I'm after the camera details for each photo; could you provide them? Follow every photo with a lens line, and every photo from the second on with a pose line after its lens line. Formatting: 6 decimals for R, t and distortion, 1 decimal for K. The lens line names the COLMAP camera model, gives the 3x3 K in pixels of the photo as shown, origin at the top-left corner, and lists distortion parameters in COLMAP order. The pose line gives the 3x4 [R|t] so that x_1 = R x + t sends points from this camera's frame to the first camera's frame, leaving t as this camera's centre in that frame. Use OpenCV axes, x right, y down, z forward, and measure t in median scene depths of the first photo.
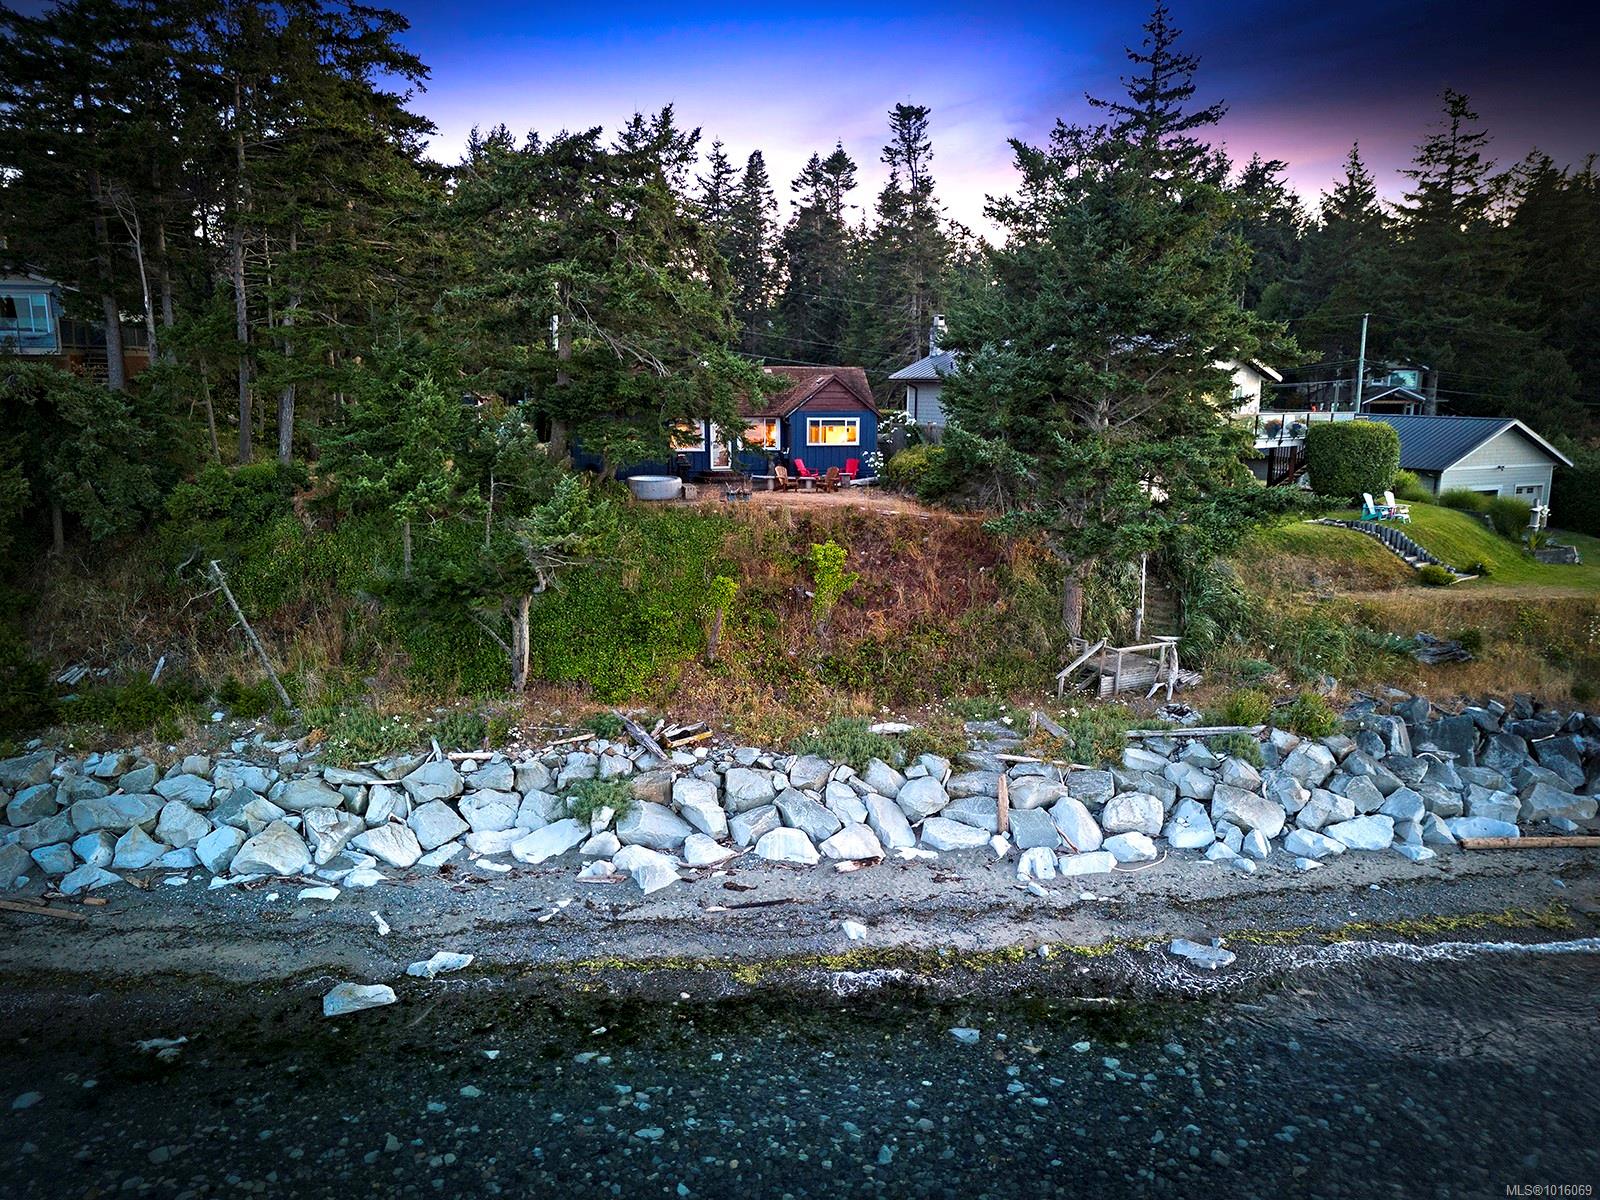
lens RADIAL K [[1199.5, 0, 800.0], [0, 1199.5, 600.0], [0, 0, 1]] dist [0.062538, -0.001423]
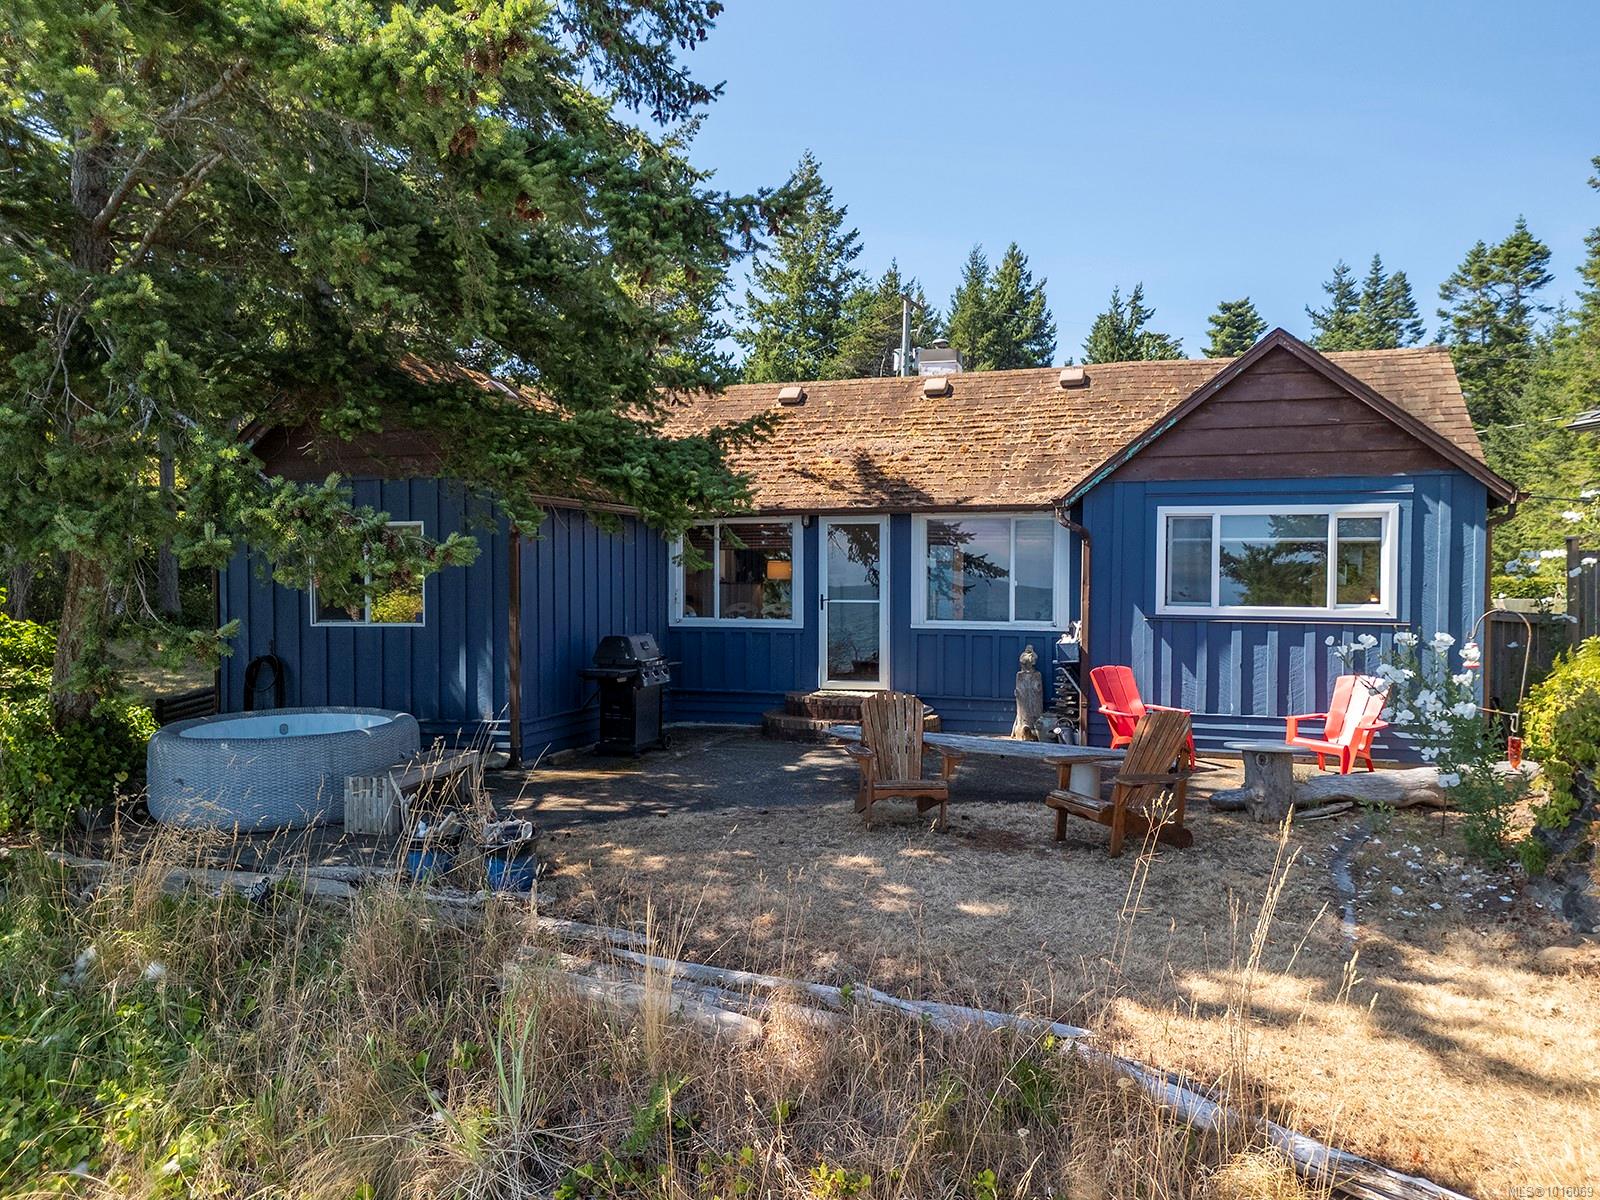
lens RADIAL K [[1199.5, 0, 800.0], [0, 1199.5, 600.0], [0, 0, 1]] dist [0.062538, -0.001423]
pose [[0.871423, 0.002622, -0.490525, 0.019012], [-0.082544, 0.986510, -0.141366, -0.026076], [0.483537, 0.163680, 0.859884, 0.216801]]
